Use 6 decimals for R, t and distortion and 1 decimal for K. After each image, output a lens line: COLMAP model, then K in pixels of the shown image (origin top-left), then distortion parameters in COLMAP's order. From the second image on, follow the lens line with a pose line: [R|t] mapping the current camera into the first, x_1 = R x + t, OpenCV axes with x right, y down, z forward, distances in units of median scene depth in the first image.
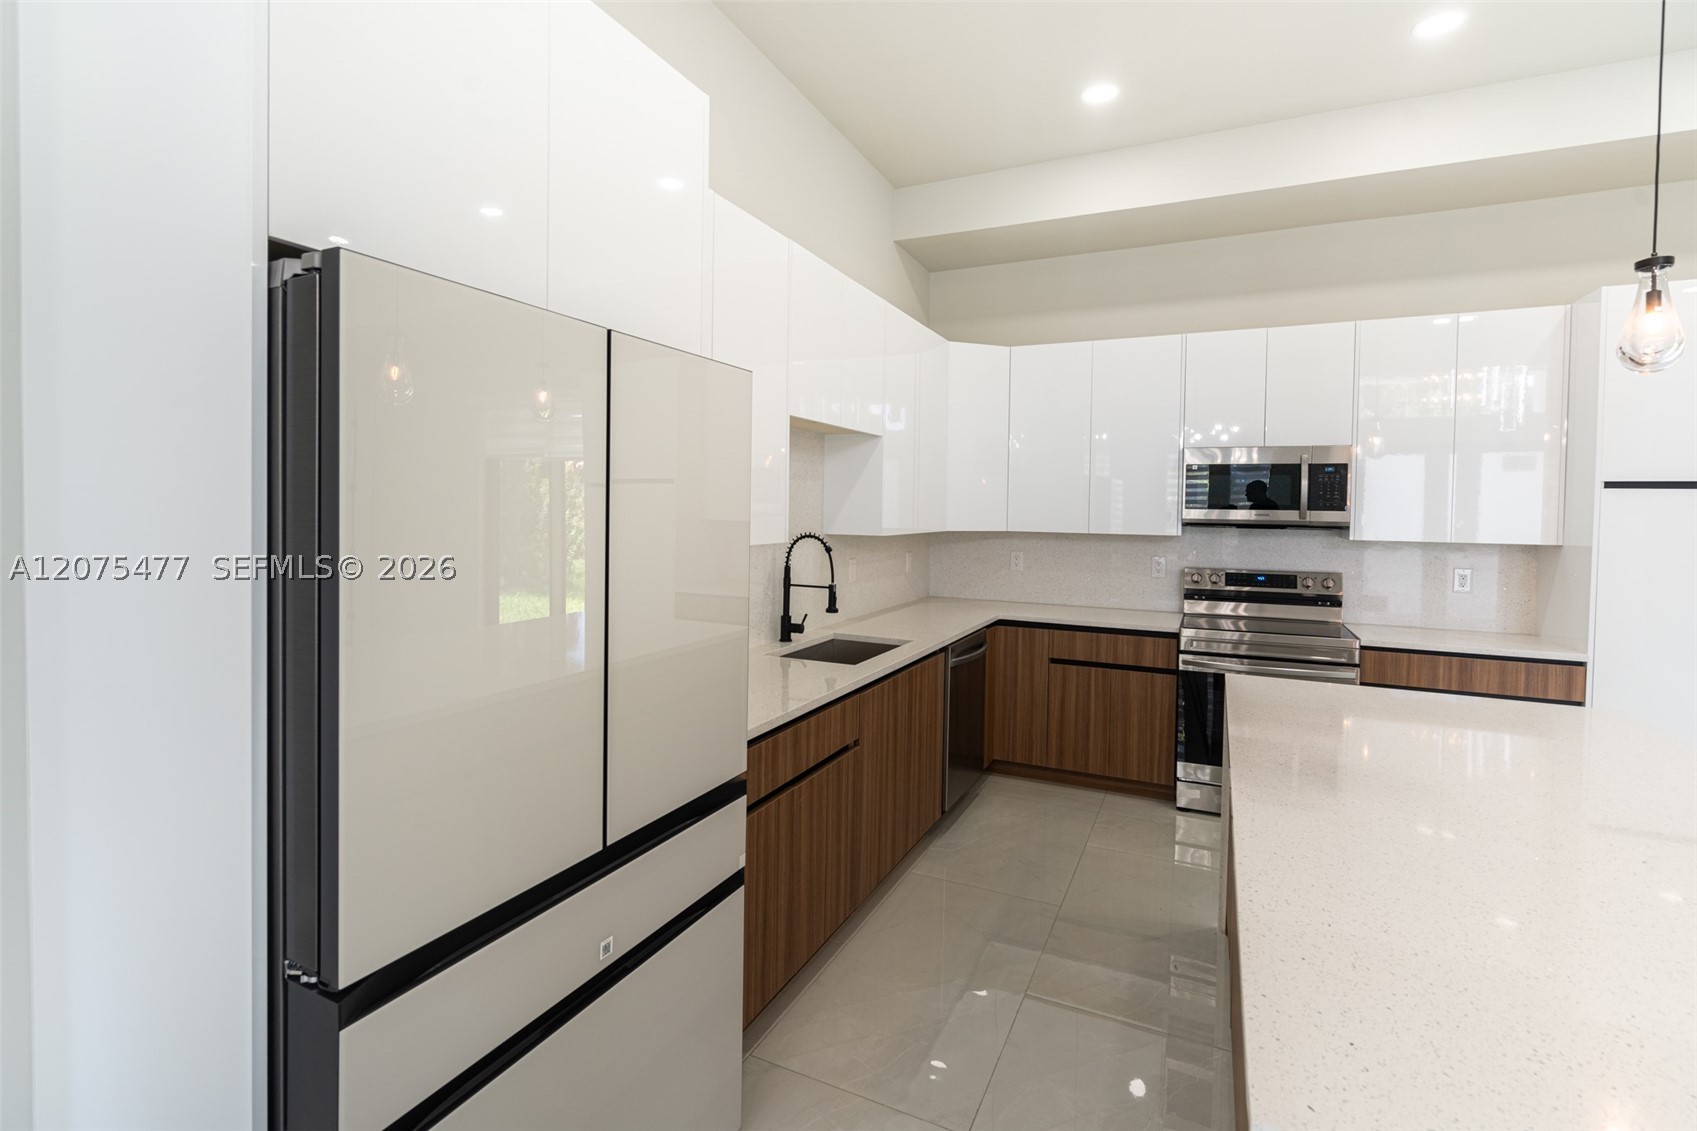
lens RADIAL K [[779.6, 0, 846.2], [0, 779.6, 525.0], [0, 0, 1]] dist [-0.002260, 0.000264]
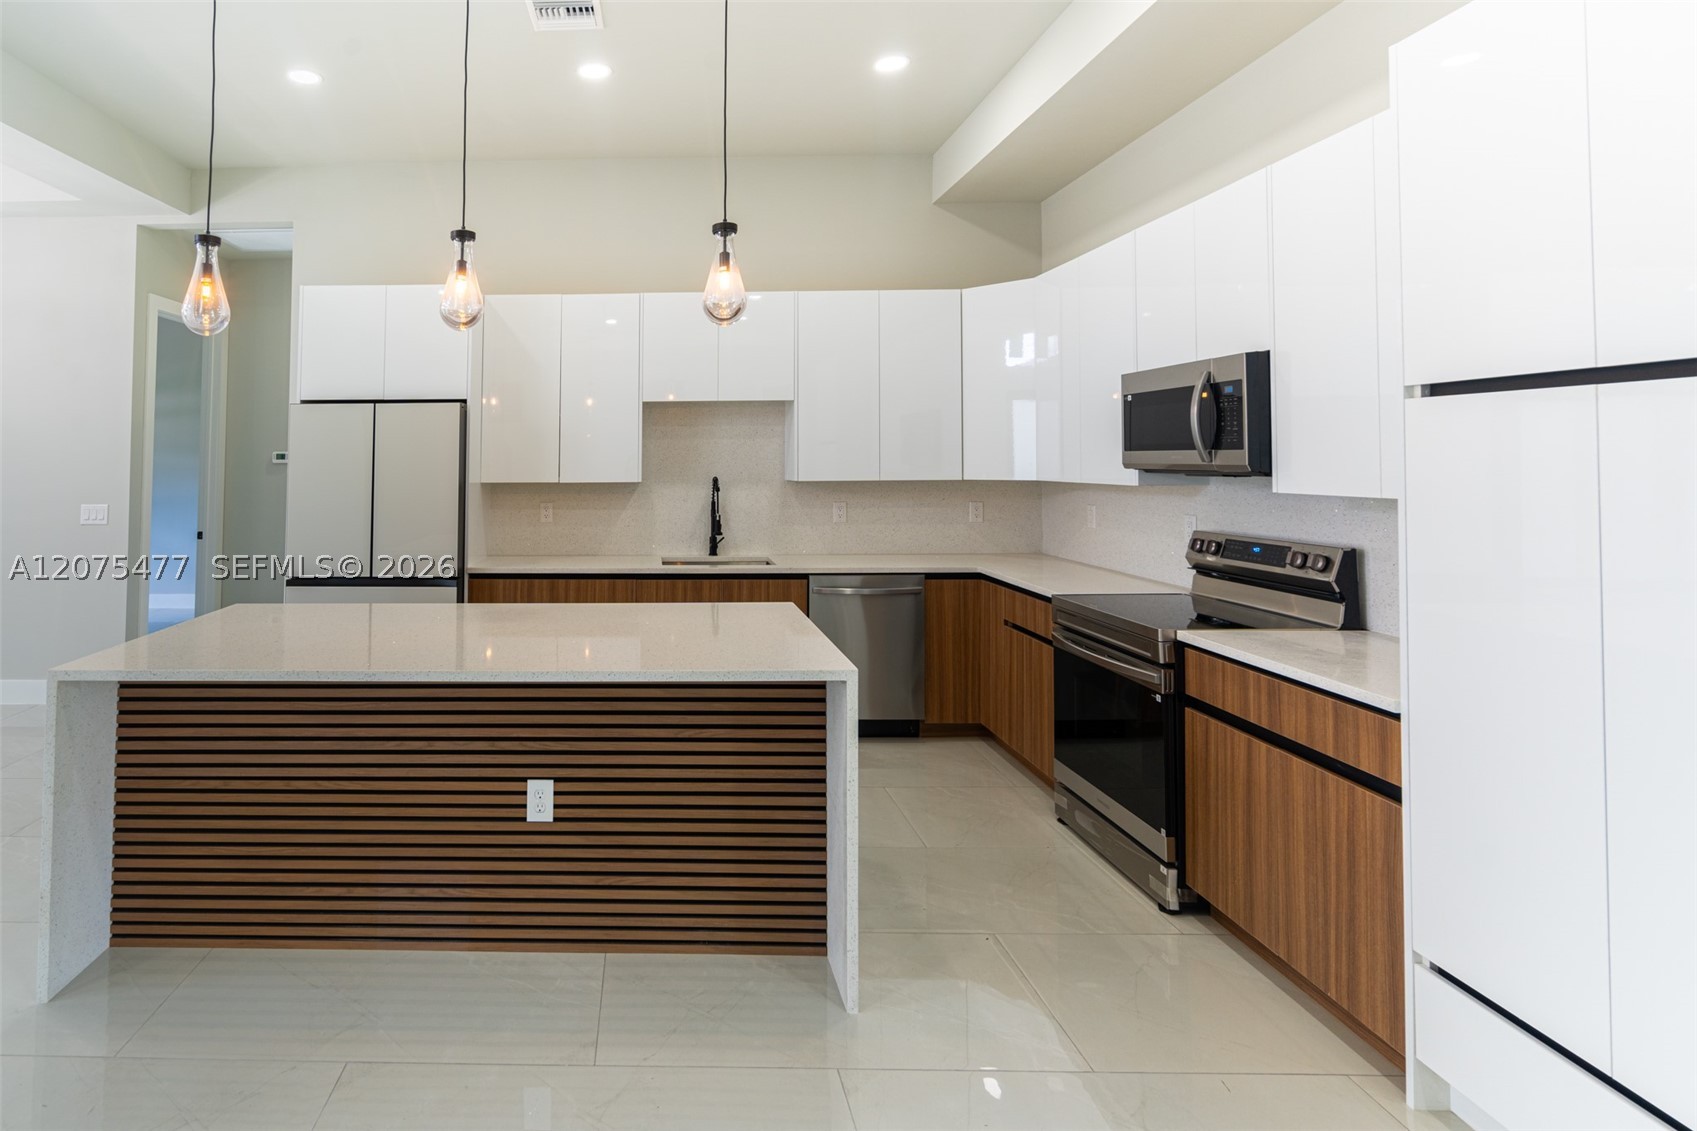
lens RADIAL K [[849.7, 0, 628.7], [0, 849.7, 441.6], [0, 0, 1]] dist [-0.011751, 0.000153]
pose [[0.400749, -0.036387, -0.915465, 1.288818], [-0.007456, 0.999048, -0.042973, 0.011837], [0.916158, 0.024047, 0.400096, 0.249703]]
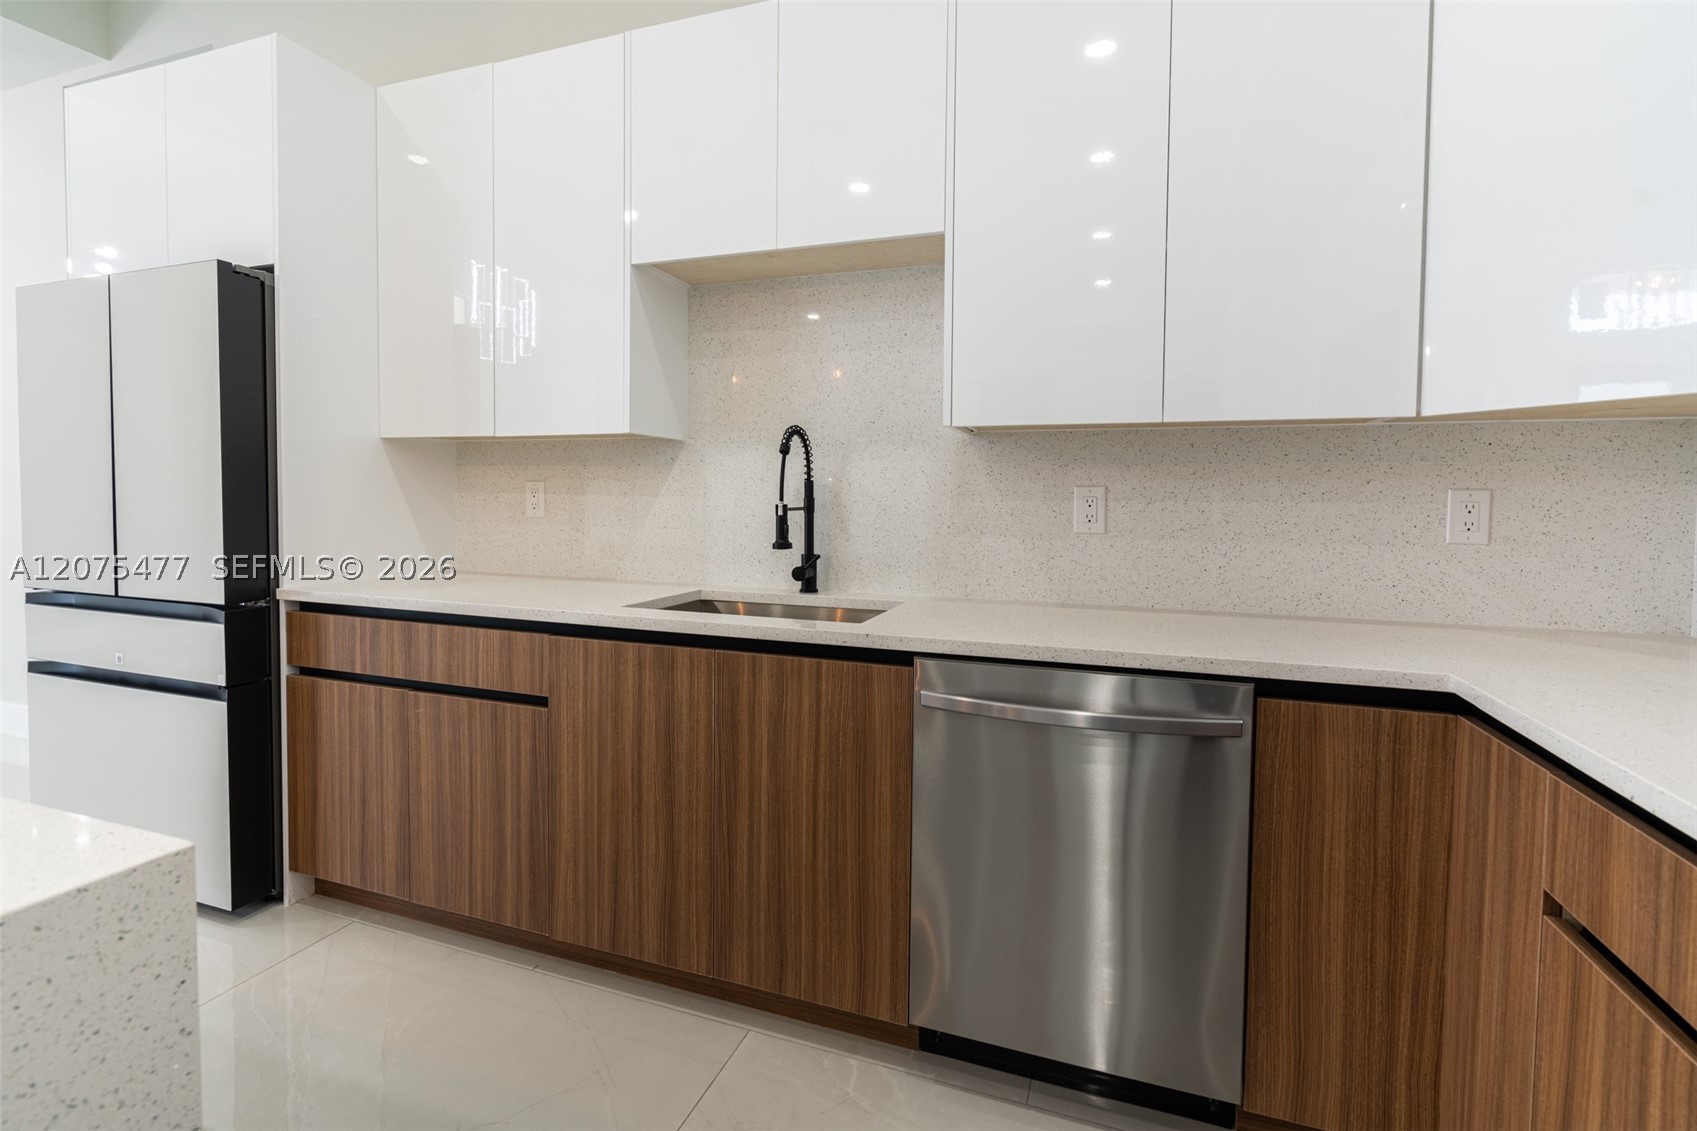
lens RADIAL K [[779.6, 0, 846.2], [0, 779.6, 525.0], [0, 0, 1]] dist [-0.002260, 0.000264]
pose [[0.091063, 0.019046, -0.995663, 0.607567], [-0.030656, 0.999397, 0.016314, 0.079906], [0.995373, 0.029037, 0.091592, 0.986459]]
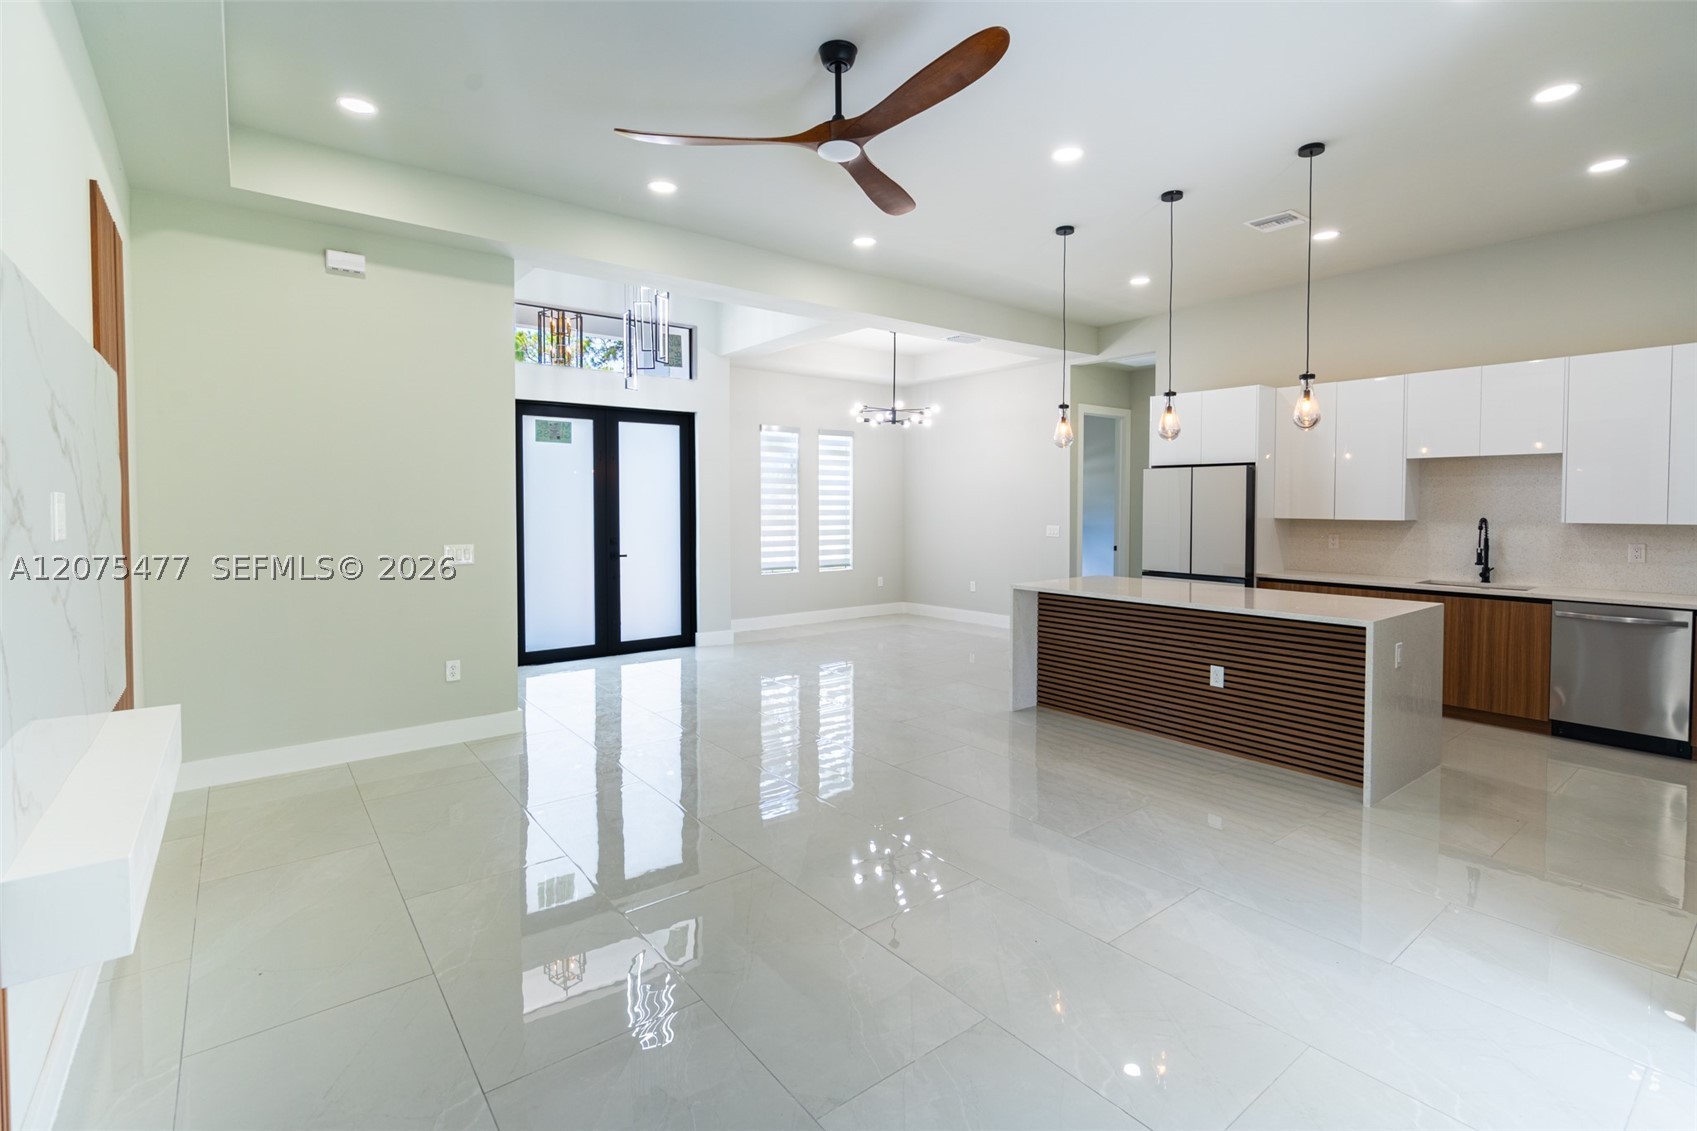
lens RADIAL K [[779.6, 0, 846.2], [0, 779.6, 525.0], [0, 0, 1]] dist [-0.002260, 0.000264]
pose [[-0.448743, 0.010063, -0.893604, 2.095081], [-0.027123, 0.999323, 0.024874, 0.019890], [0.893249, 0.035399, -0.448166, 0.522873]]
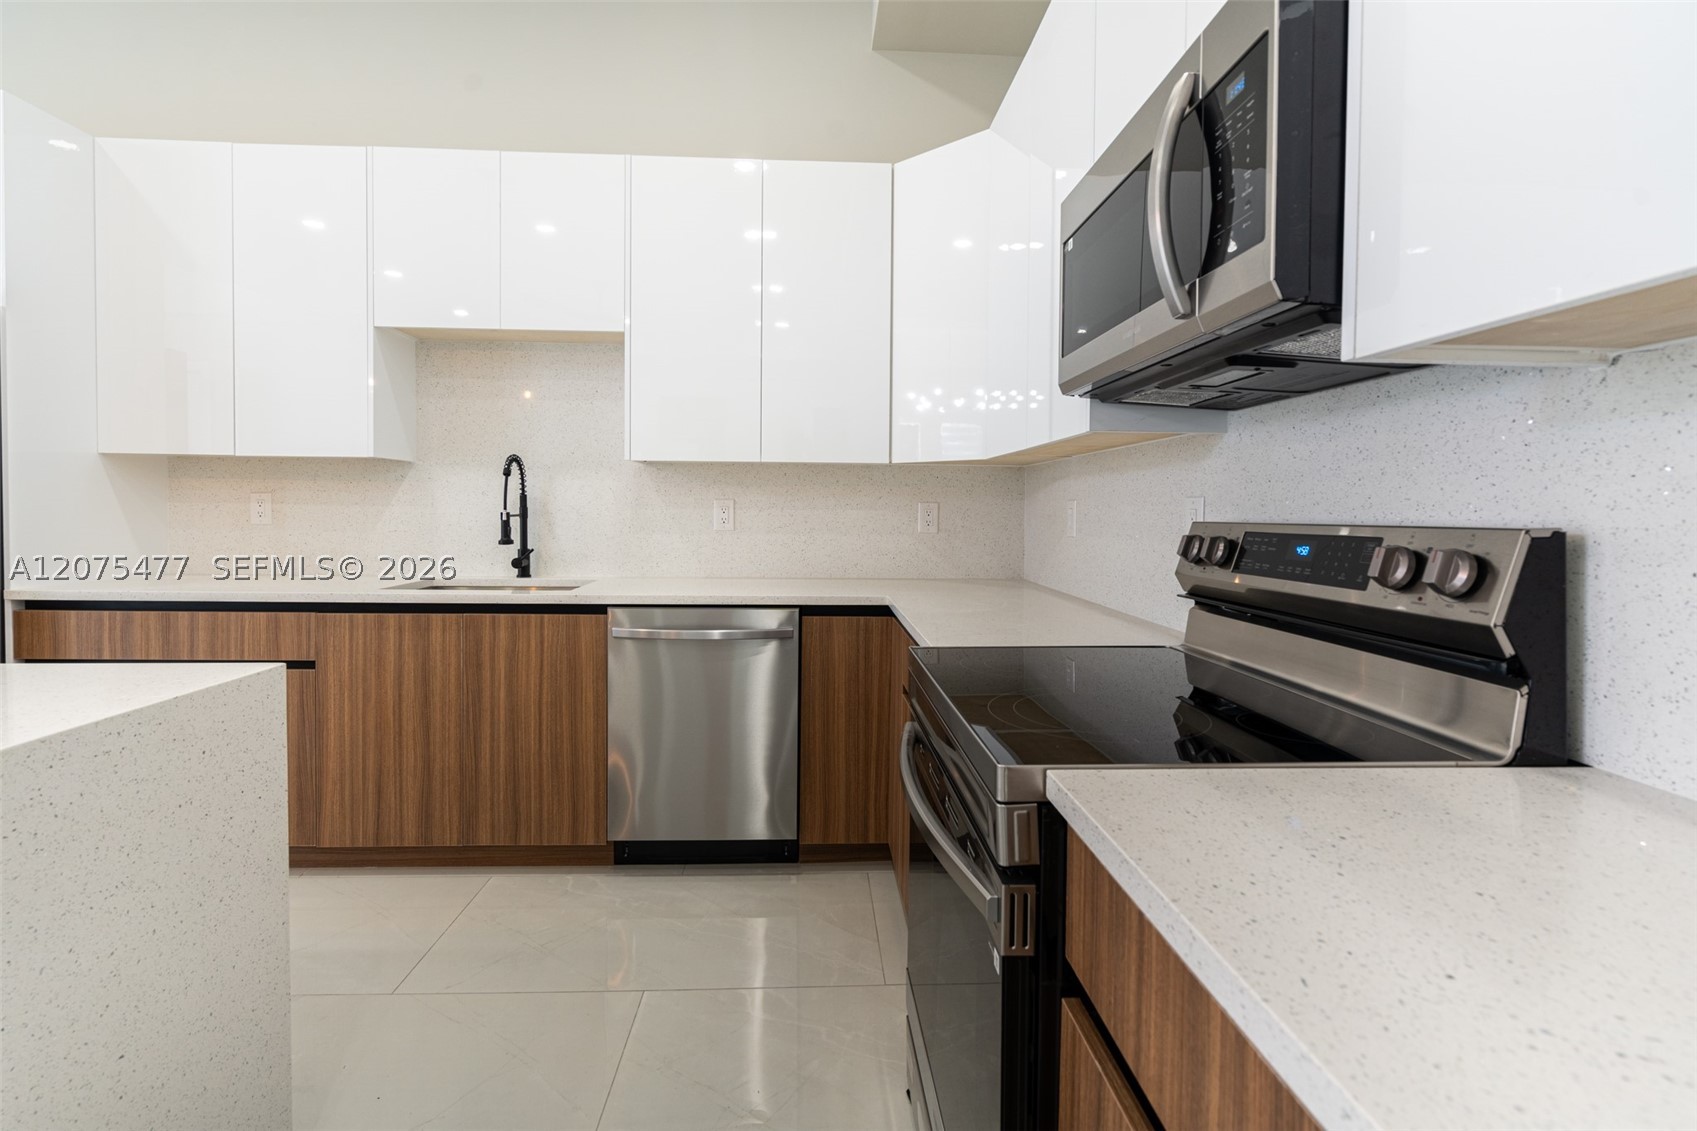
lens RADIAL K [[779.6, 0, 846.2], [0, 779.6, 525.0], [0, 0, 1]] dist [-0.002260, 0.000264]
pose [[0.470945, 0.010000, -0.882106, 0.920341], [-0.021927, 0.999759, -0.000373, 0.081347], [0.881890, 0.019518, 0.471051, 0.918554]]
